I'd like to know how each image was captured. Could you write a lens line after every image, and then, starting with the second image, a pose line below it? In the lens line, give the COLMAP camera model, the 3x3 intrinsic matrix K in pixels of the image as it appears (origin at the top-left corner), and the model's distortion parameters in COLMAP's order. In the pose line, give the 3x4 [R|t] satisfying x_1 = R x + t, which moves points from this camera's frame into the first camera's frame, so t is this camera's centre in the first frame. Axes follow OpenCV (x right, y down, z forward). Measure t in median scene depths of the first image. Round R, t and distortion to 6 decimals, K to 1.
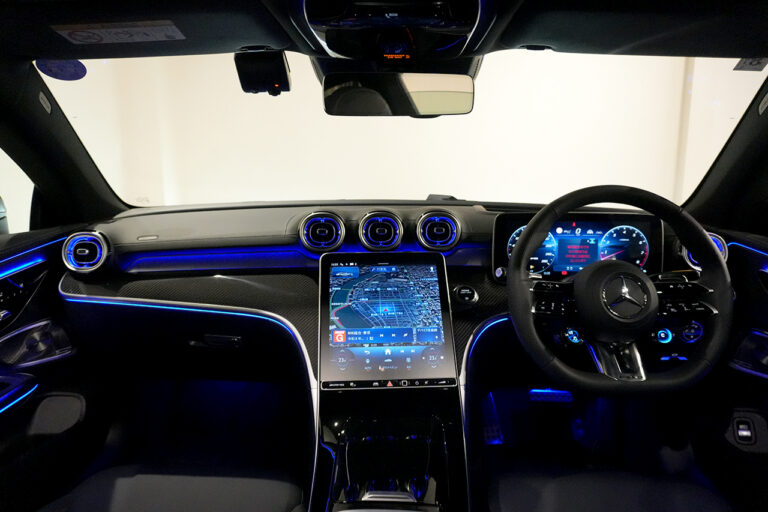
lens RADIAL K [[547.6, 0, 384.0], [0, 547.6, 256.0], [0, 0, 1]] dist [-0.021905, 0.000674]
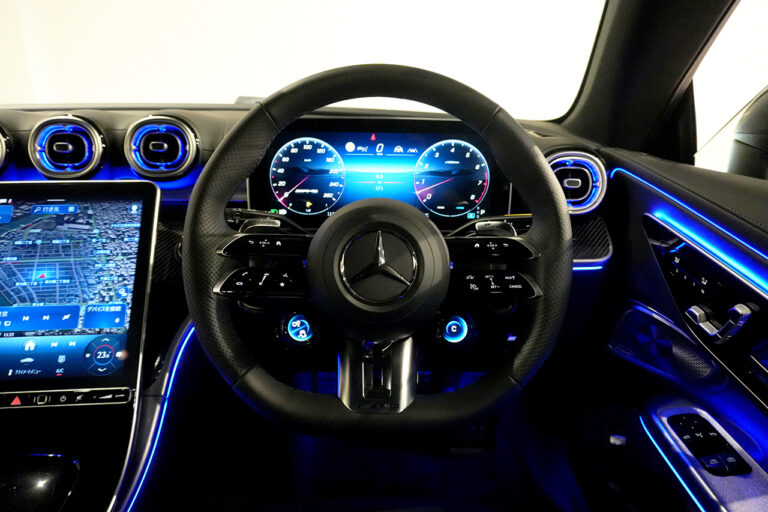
lens RADIAL K [[547.6, 0, 384.0], [0, 547.6, 256.0], [0, 0, 1]] dist [-0.021905, 0.000674]
pose [[0.999752, 0.000975, 0.022267, 0.369952], [-0.004346, 0.988392, 0.151865, -0.019445], [-0.021860, -0.151924, 0.988150, 0.372351]]
